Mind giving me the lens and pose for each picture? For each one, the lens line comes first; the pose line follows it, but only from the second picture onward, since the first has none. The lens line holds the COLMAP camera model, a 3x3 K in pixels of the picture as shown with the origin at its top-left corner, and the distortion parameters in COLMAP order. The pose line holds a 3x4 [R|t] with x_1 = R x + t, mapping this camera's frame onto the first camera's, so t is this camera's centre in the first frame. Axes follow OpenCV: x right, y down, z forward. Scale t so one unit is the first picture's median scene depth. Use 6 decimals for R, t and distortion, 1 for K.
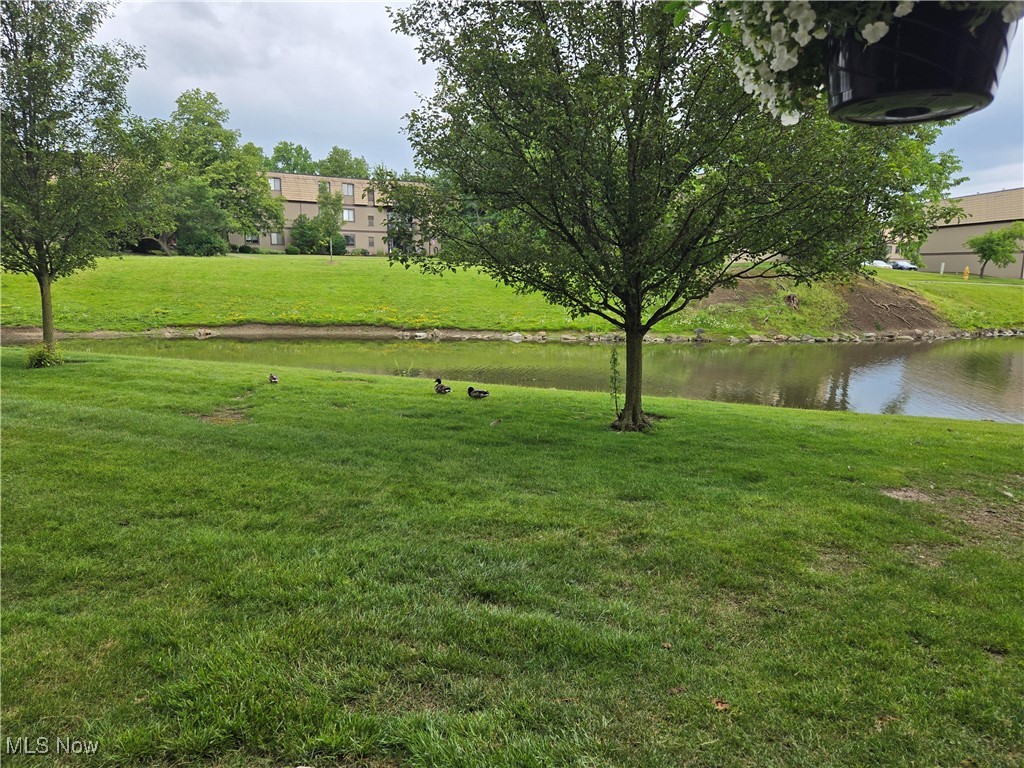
lens RADIAL K [[690.9, 0, 499.8], [0, 690.9, 389.3], [0, 0, 1]] dist [0.067510, -0.061141]
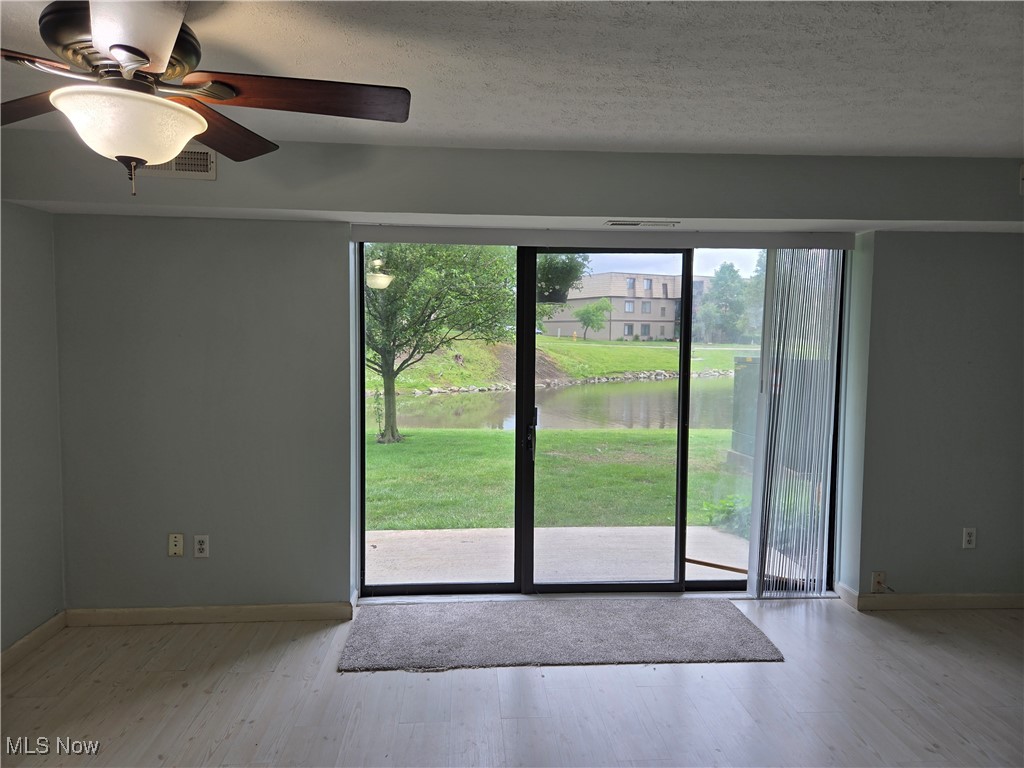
lens RADIAL K [[690.9, 0, 499.8], [0, 690.9, 389.3], [0, 0, 1]] dist [0.067510, -0.061141]
pose [[0.891376, -0.039295, 0.451558, -0.069463], [0.079523, 0.994340, -0.070452, 0.017763], [-0.446234, 0.098708, 0.889456, -0.109879]]
